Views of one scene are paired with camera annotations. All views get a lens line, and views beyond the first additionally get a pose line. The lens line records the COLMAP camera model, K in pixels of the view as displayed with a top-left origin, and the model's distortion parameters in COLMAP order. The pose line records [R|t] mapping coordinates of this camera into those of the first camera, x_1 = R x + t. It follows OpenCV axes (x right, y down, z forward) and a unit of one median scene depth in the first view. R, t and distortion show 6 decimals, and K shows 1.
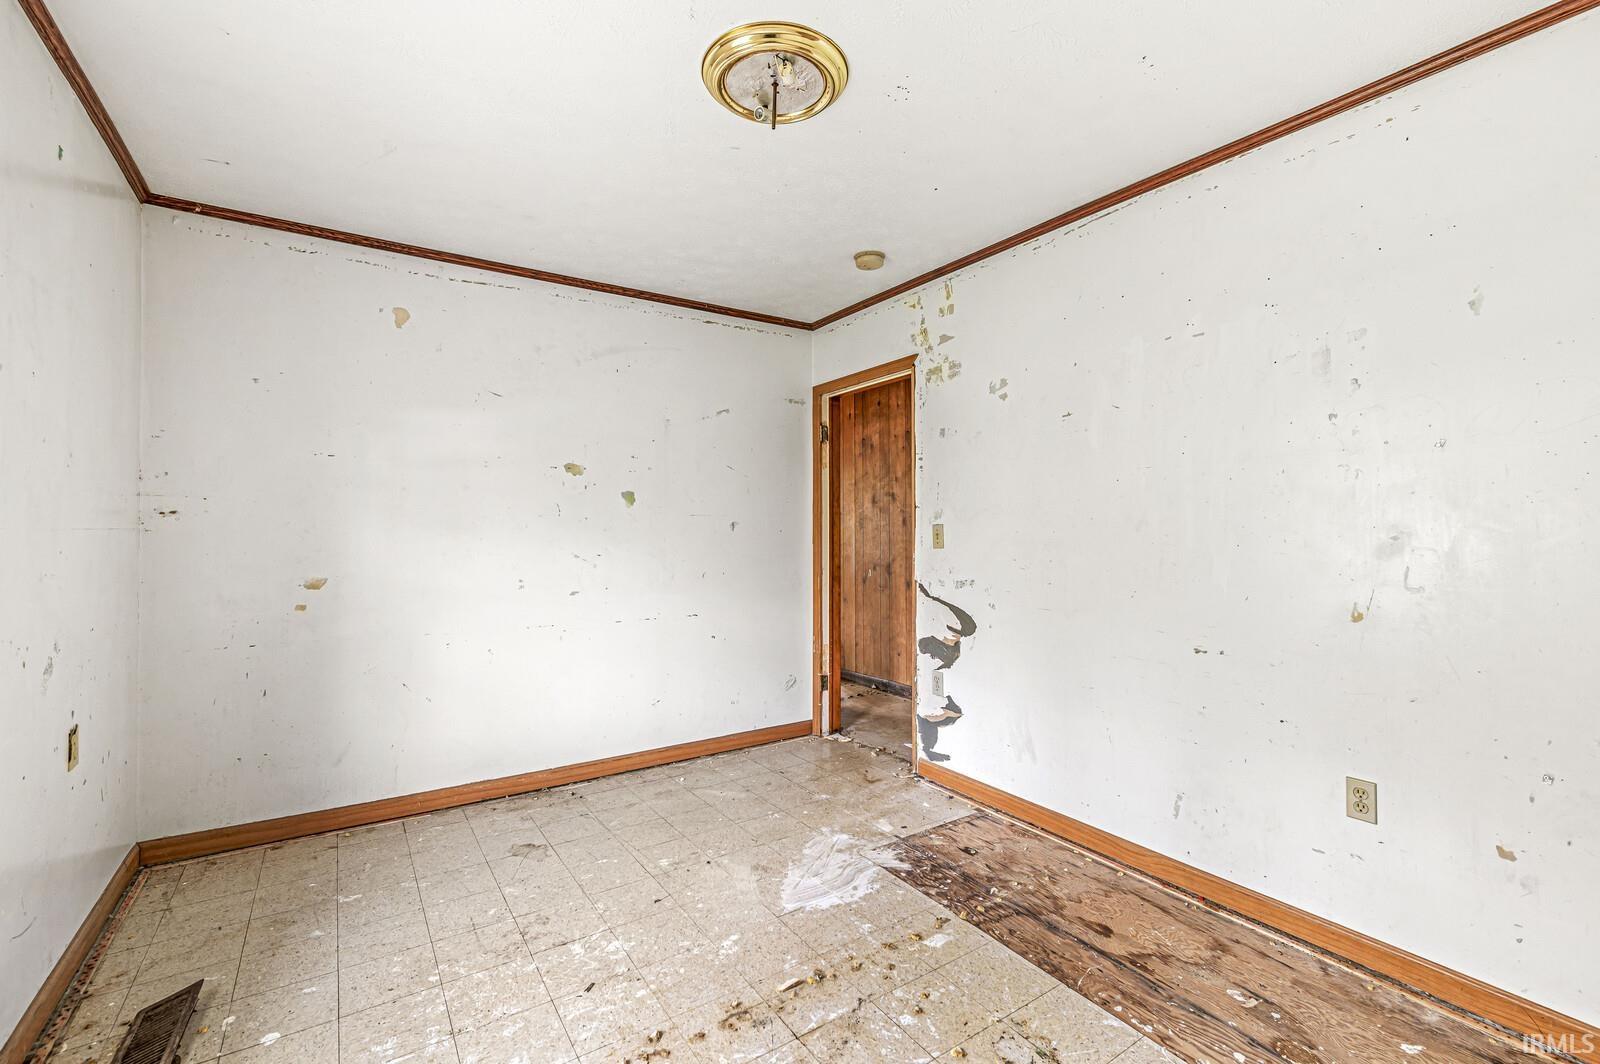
lens RADIAL K [[696.4, 0, 798.3], [0, 696.4, 529.5], [0, 0, 1]] dist [0.000716, -0.000693]
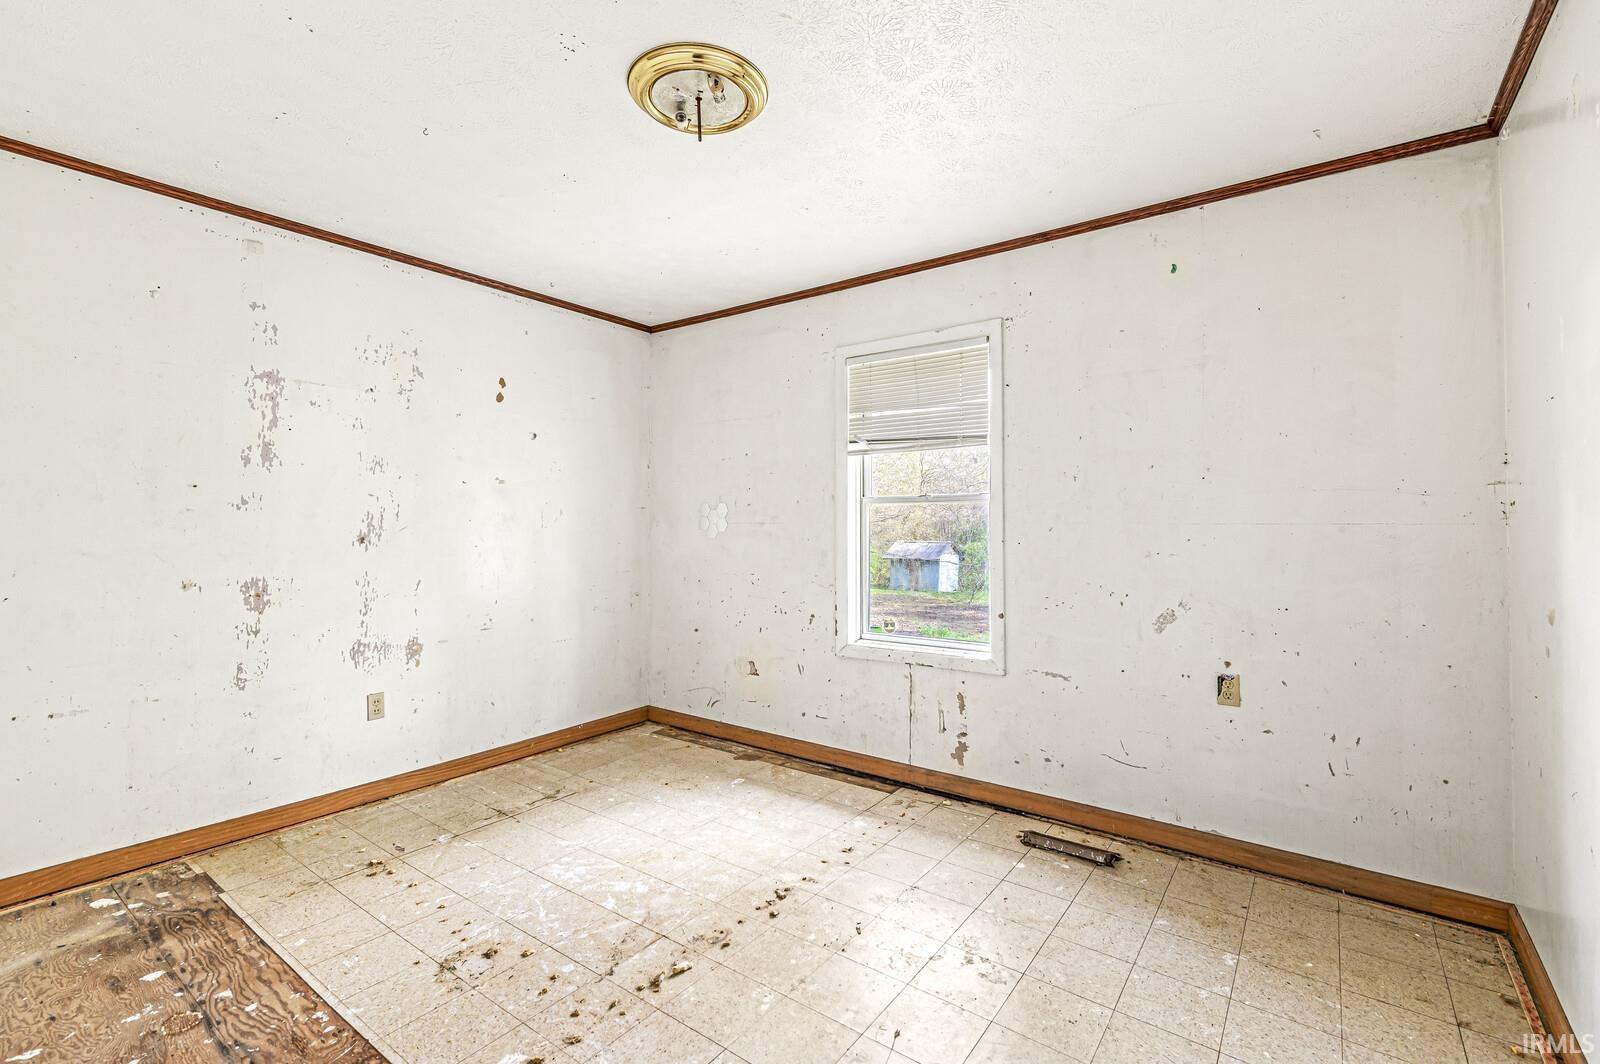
lens RADIAL K [[696.4, 0, 802.6], [0, 696.4, 527.5], [0, 0, 1]] dist [0.000716, -0.000693]
pose [[-0.938621, 0.001756, -0.344947, 0.173754], [-0.002503, 0.999926, 0.011902, -0.007892], [0.344942, 0.012035, -0.938547, 2.019835]]
